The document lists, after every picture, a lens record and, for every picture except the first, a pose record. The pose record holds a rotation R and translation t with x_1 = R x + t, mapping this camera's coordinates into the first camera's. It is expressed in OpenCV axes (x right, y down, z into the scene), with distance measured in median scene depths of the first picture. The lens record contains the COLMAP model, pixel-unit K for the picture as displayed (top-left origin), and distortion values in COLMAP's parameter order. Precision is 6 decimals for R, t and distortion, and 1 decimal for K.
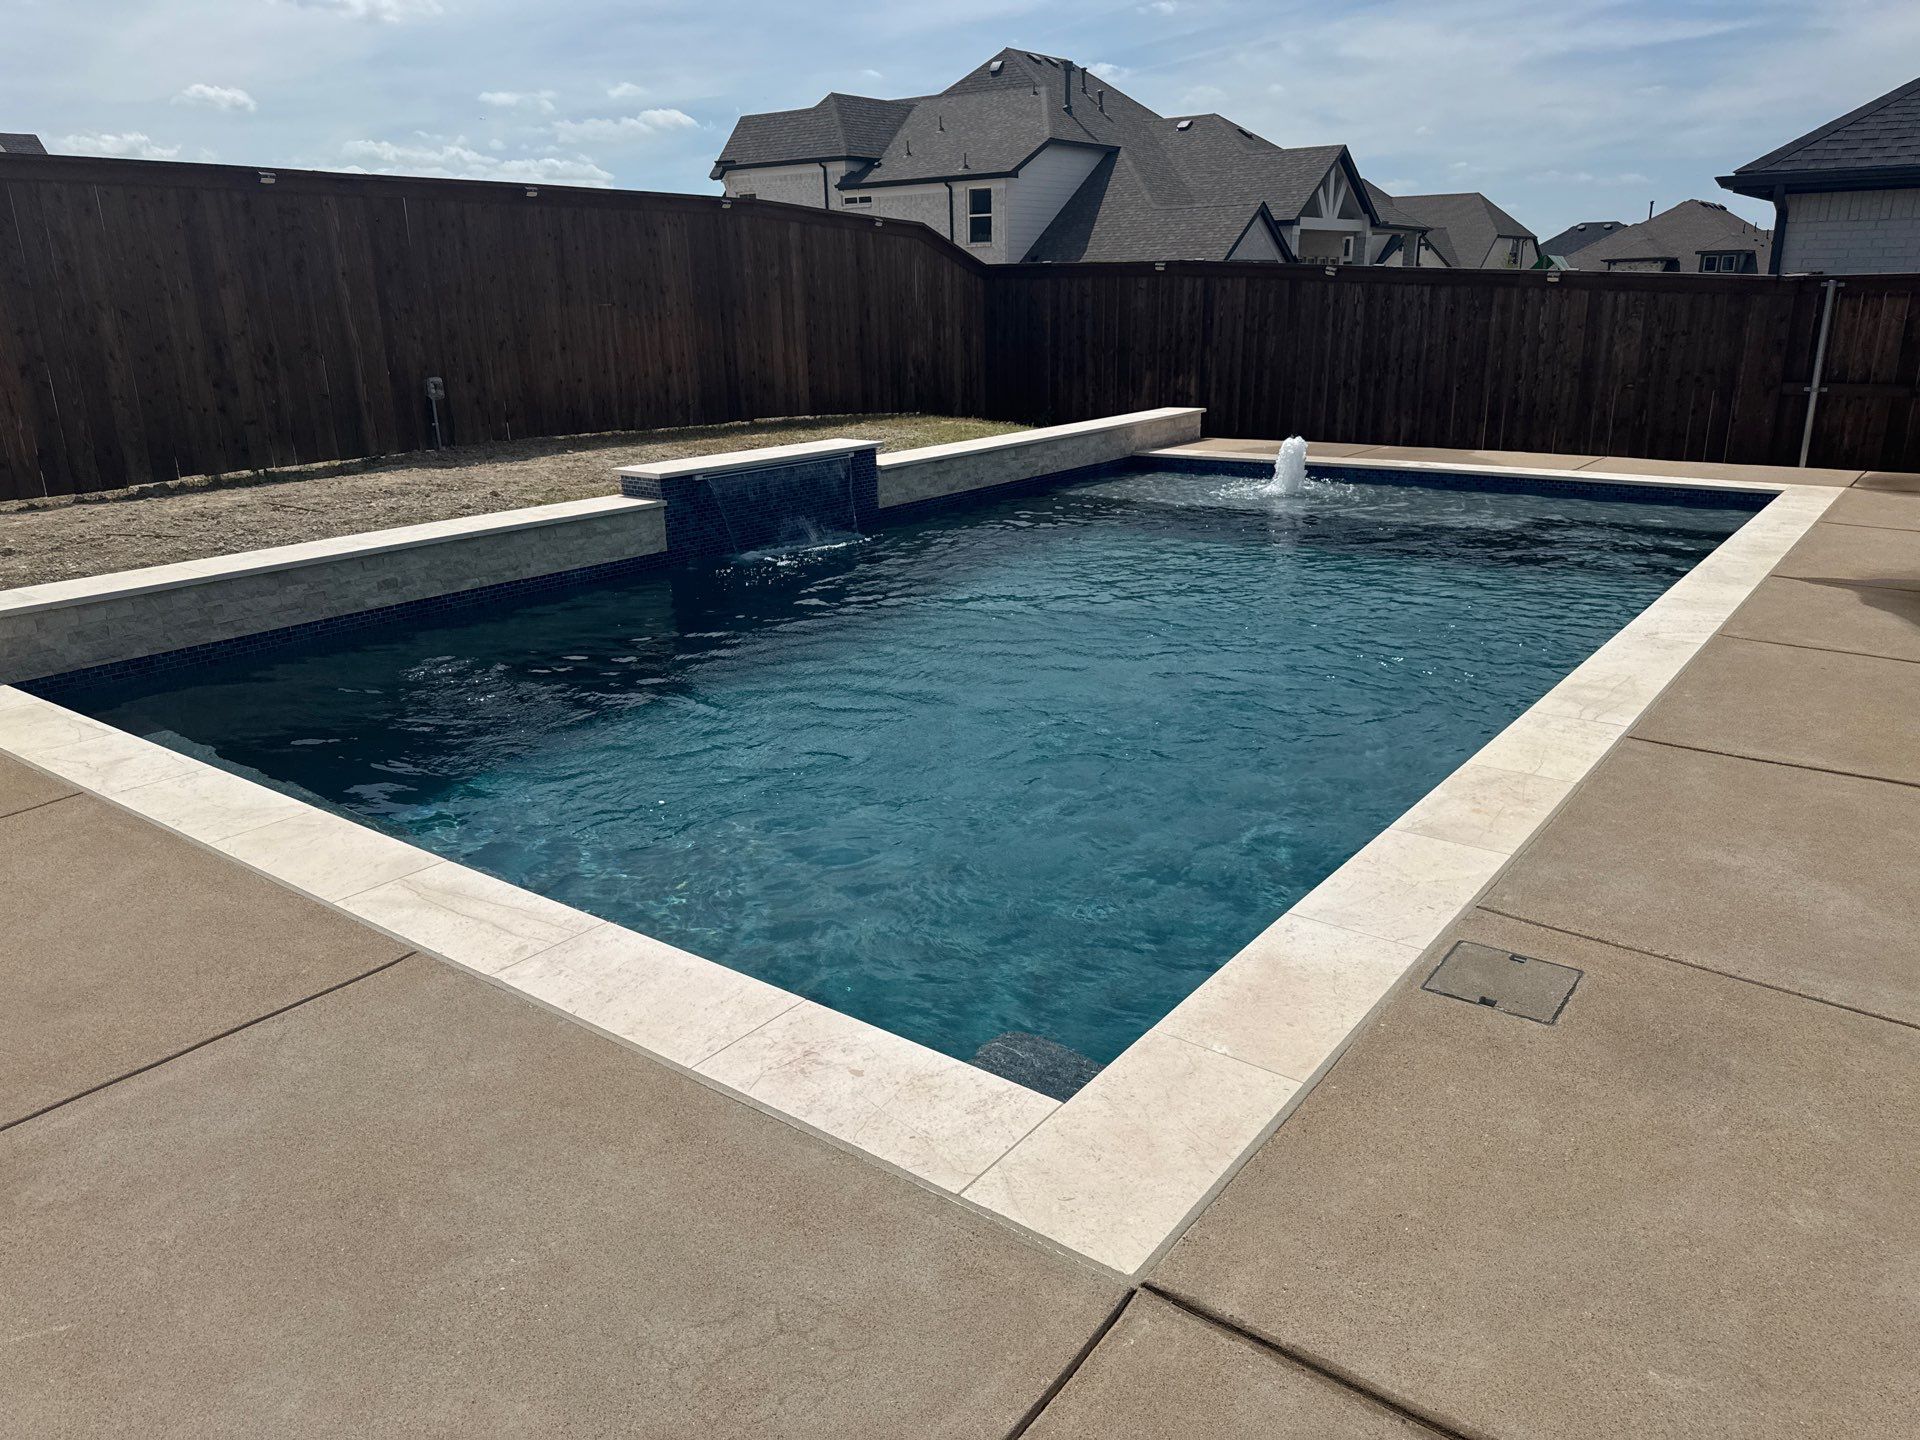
lens RADIAL K [[1370.8, 0, 965.1], [0, 1370.8, 714.6], [0, 0, 1]] dist [0.040108, -0.043646]
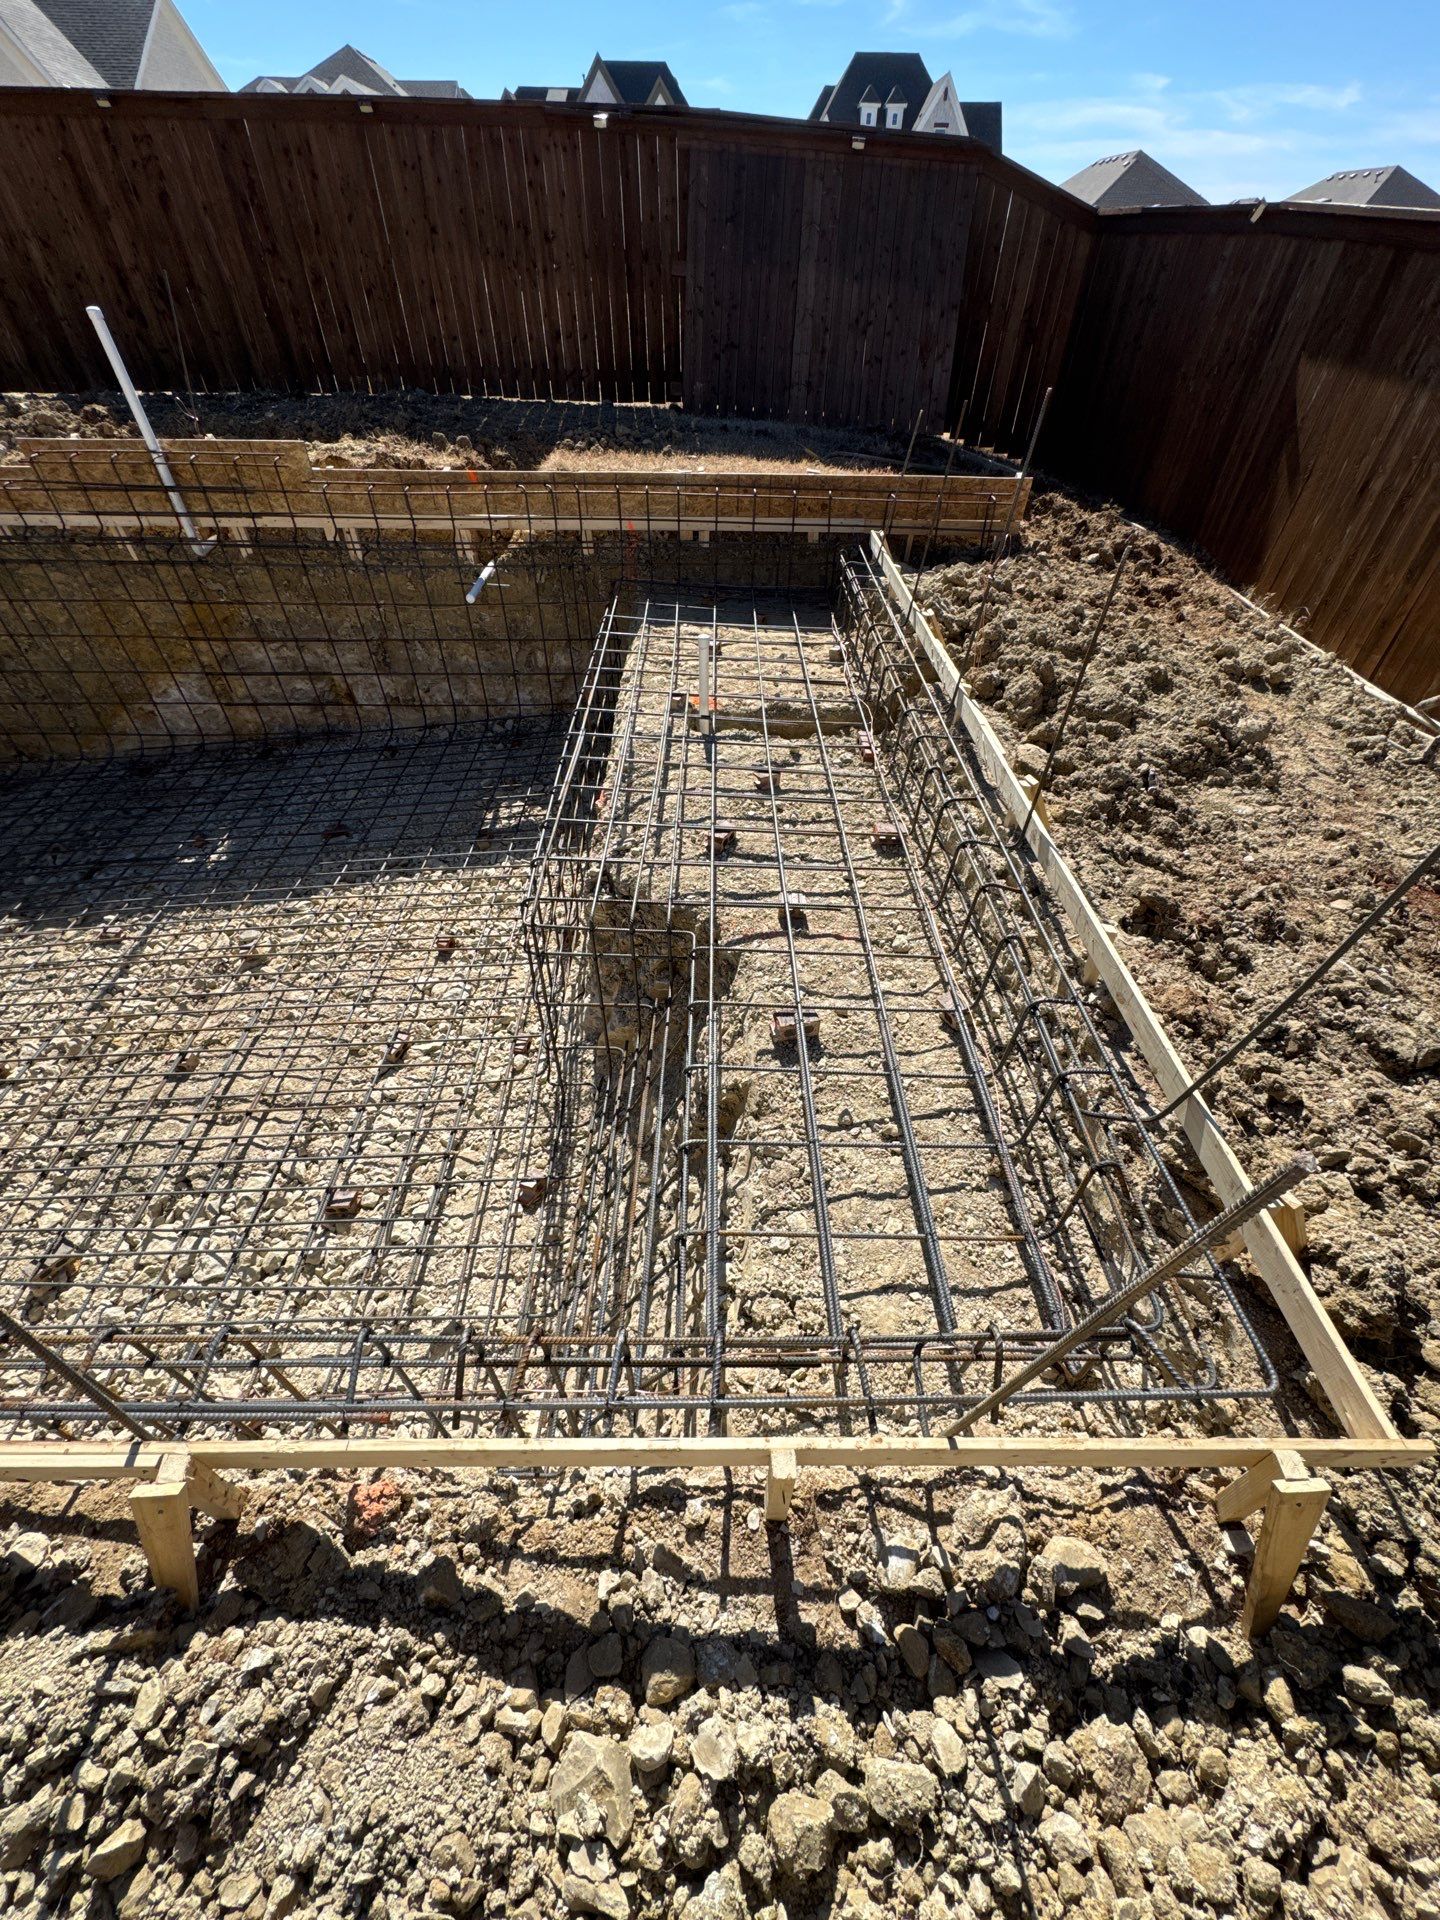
lens RADIAL K [[764.3, 0, 720.0], [0, 764.3, 960.0], [0, 0, 1]] dist [-0.000192, -0.000183]
pose [[0.605704, 0.559278, -0.565978, 0.456004], [-0.257353, 0.810771, 0.525757, -0.201515], [0.752922, -0.172797, 0.635019, 0.636479]]
